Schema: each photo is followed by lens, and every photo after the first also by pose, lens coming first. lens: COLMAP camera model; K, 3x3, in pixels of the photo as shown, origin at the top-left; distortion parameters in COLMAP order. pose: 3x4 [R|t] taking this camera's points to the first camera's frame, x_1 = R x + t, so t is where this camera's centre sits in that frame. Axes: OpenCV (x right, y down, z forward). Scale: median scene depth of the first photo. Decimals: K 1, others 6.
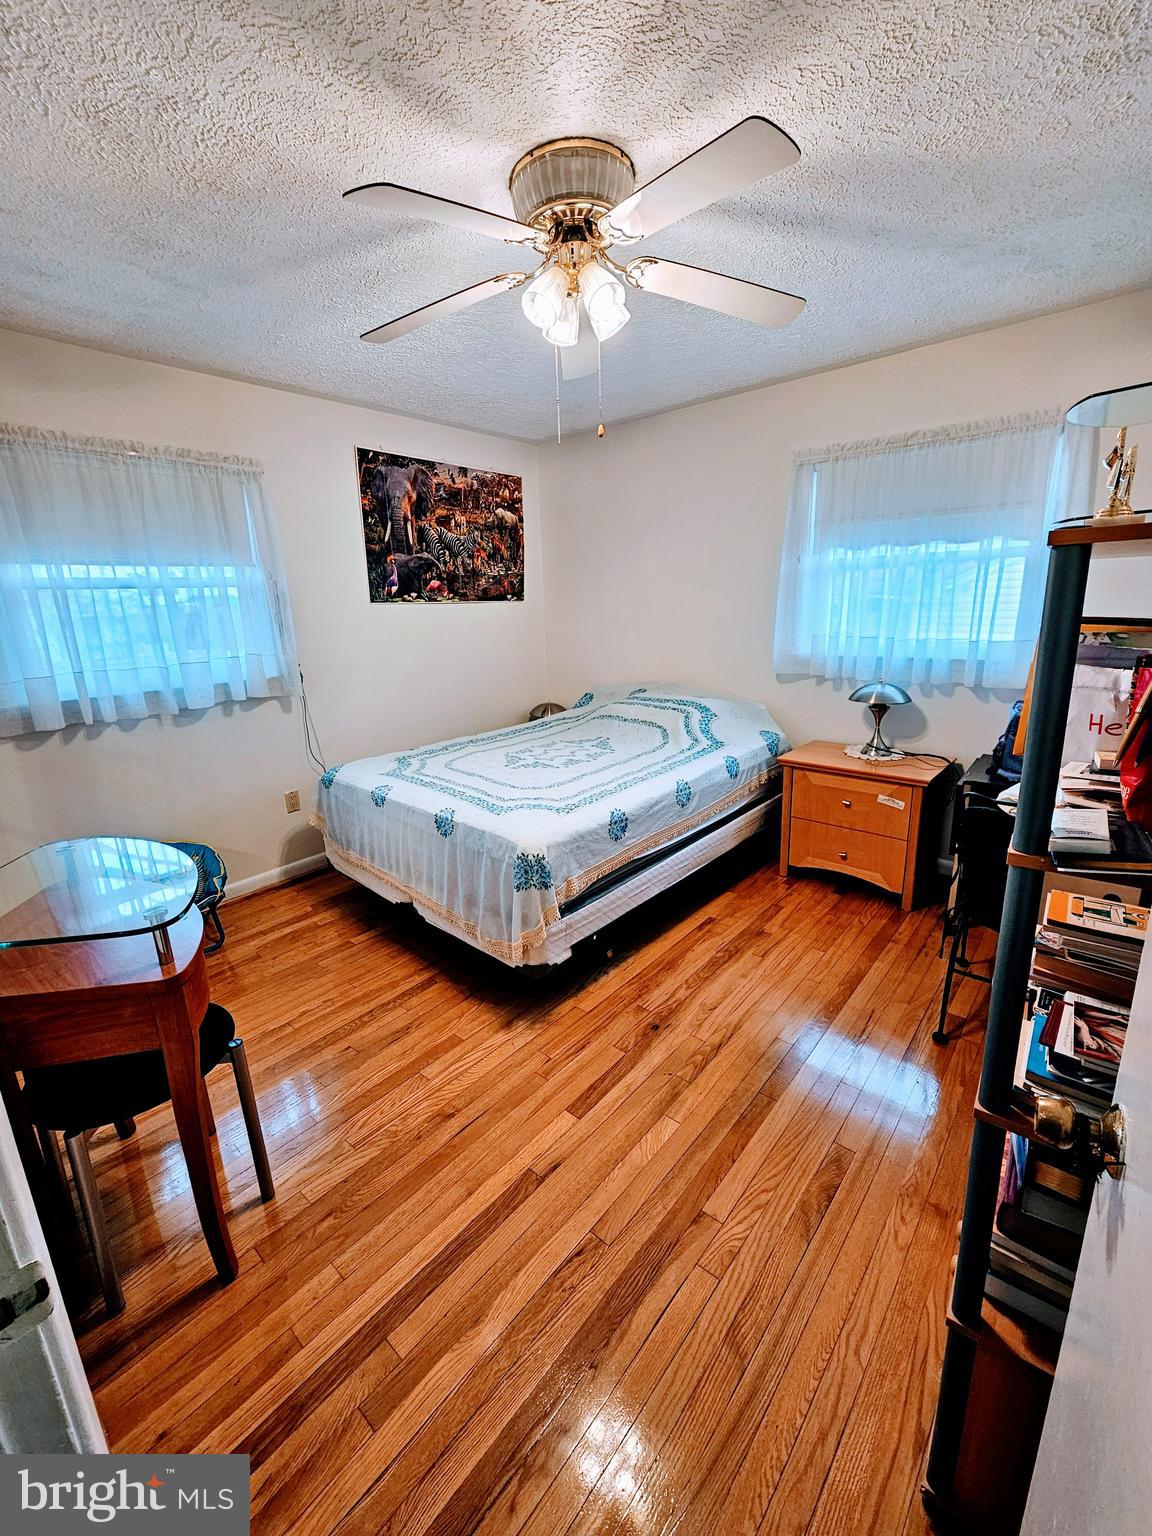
lens RADIAL K [[631.4, 0, 568.5], [0, 631.4, 765.4], [0, 0, 1]] dist [-0.001507, 0.000031]
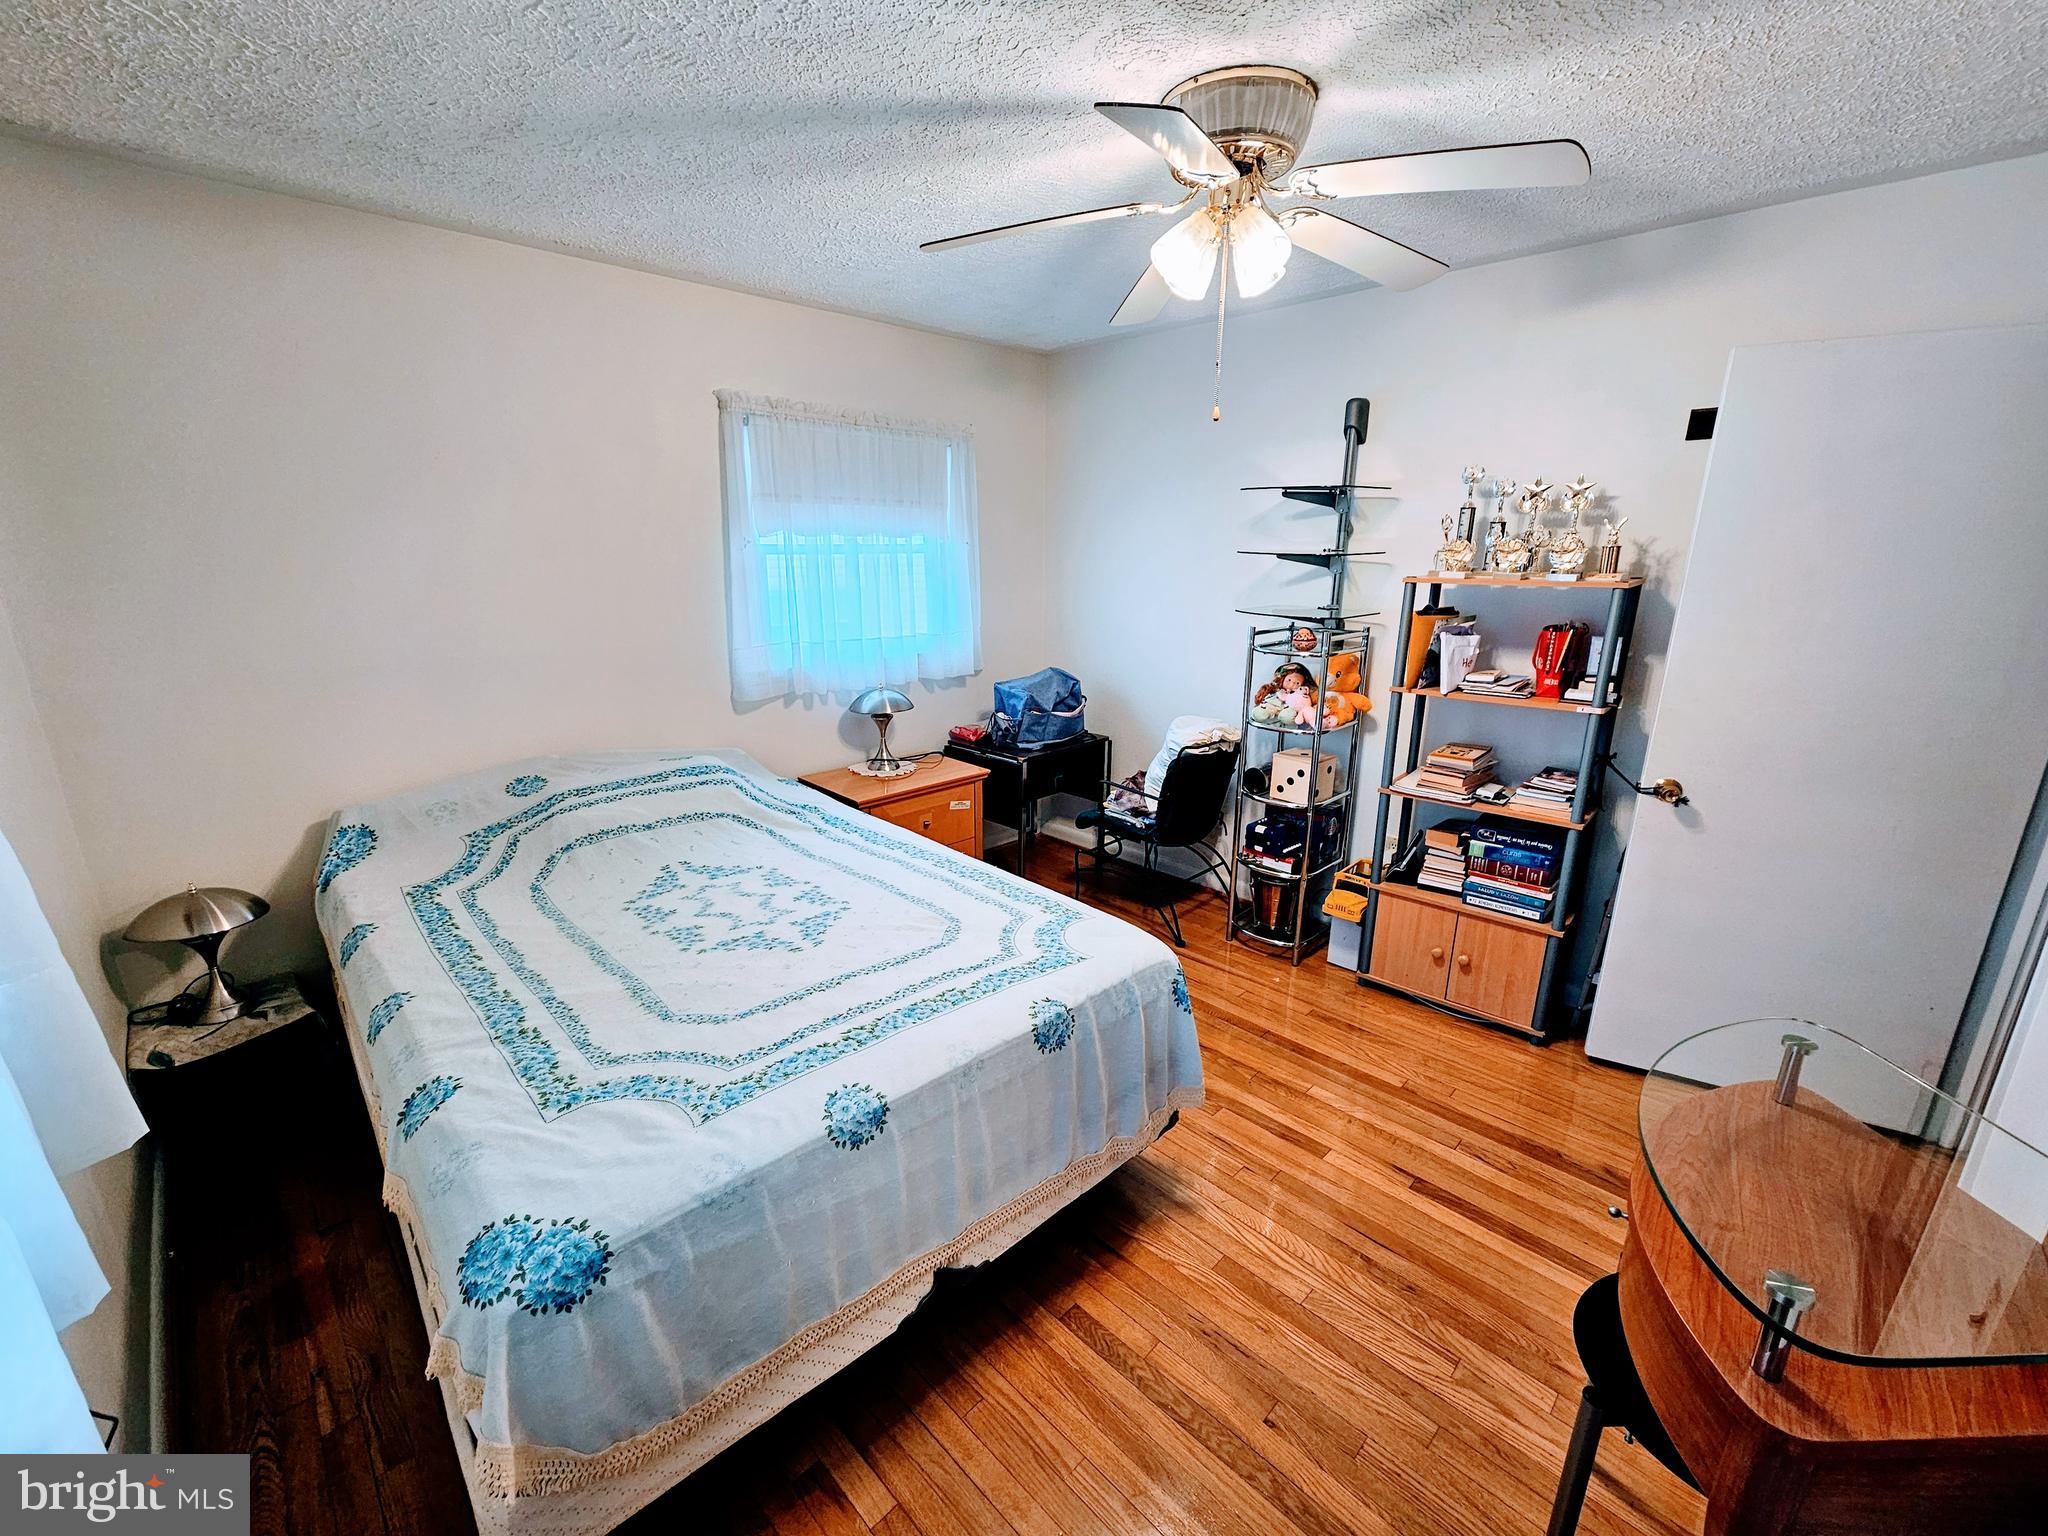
lens RADIAL K [[841.8, 0, 1014.4], [0, 841.8, 777.7], [0, 0, 1]] dist [-0.001507, 0.000031]
pose [[0.082039, -0.237275, 0.967972, -0.857801], [0.252482, 0.944510, 0.210125, -0.275963], [-0.964117, 0.227157, 0.137395, 0.885076]]
